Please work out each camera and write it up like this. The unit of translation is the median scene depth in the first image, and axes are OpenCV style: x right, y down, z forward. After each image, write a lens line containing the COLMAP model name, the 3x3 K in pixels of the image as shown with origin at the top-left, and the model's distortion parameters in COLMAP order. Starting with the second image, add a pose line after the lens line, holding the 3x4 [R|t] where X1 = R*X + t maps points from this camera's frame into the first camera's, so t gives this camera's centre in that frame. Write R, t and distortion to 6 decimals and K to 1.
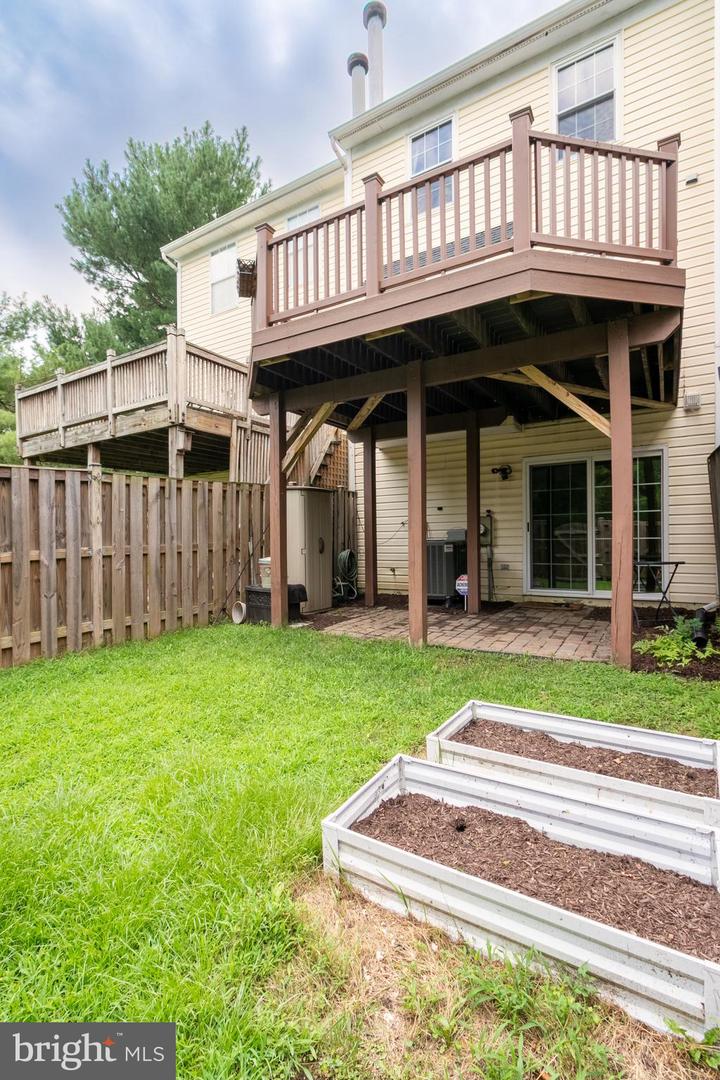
lens RADIAL K [[498.6, 0, 365.9], [0, 498.6, 539.2], [0, 0, 1]] dist [0.005054, 0.000365]
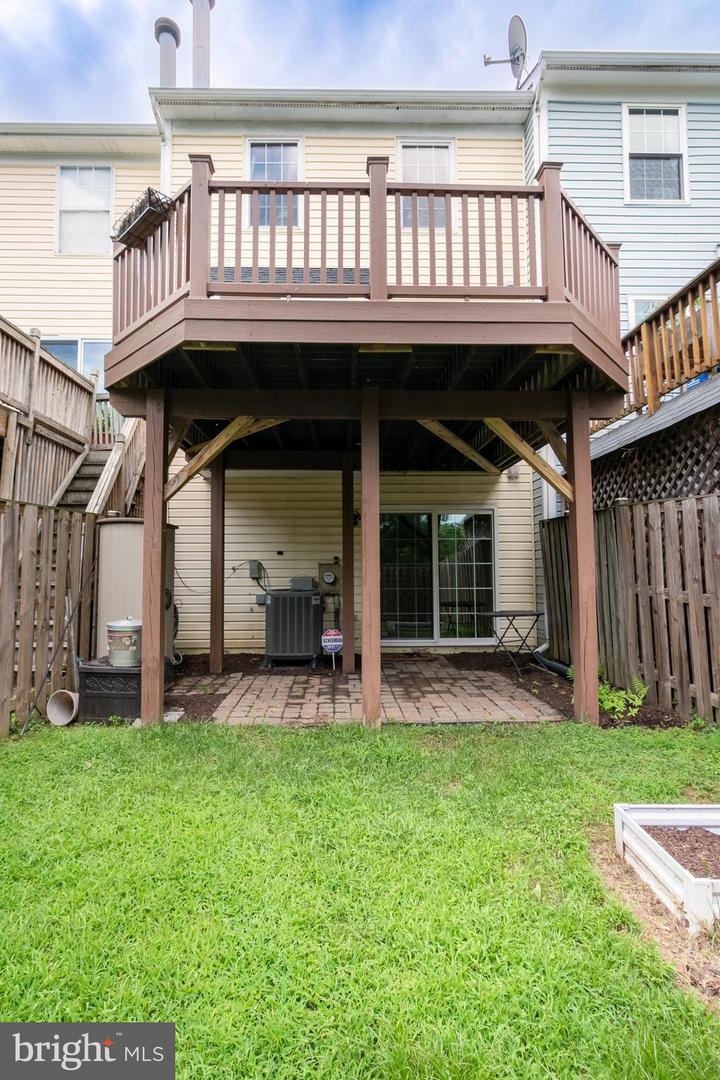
lens RADIAL K [[503.4, 0, 353.1], [0, 503.4, 546.1], [0, 0, 1]] dist [0.004682, -0.000190]
pose [[0.844756, 0.040075, 0.533649, -0.258531], [-0.008113, 0.998037, -0.062104, -0.022239], [-0.535090, 0.048133, 0.843423, 0.205853]]
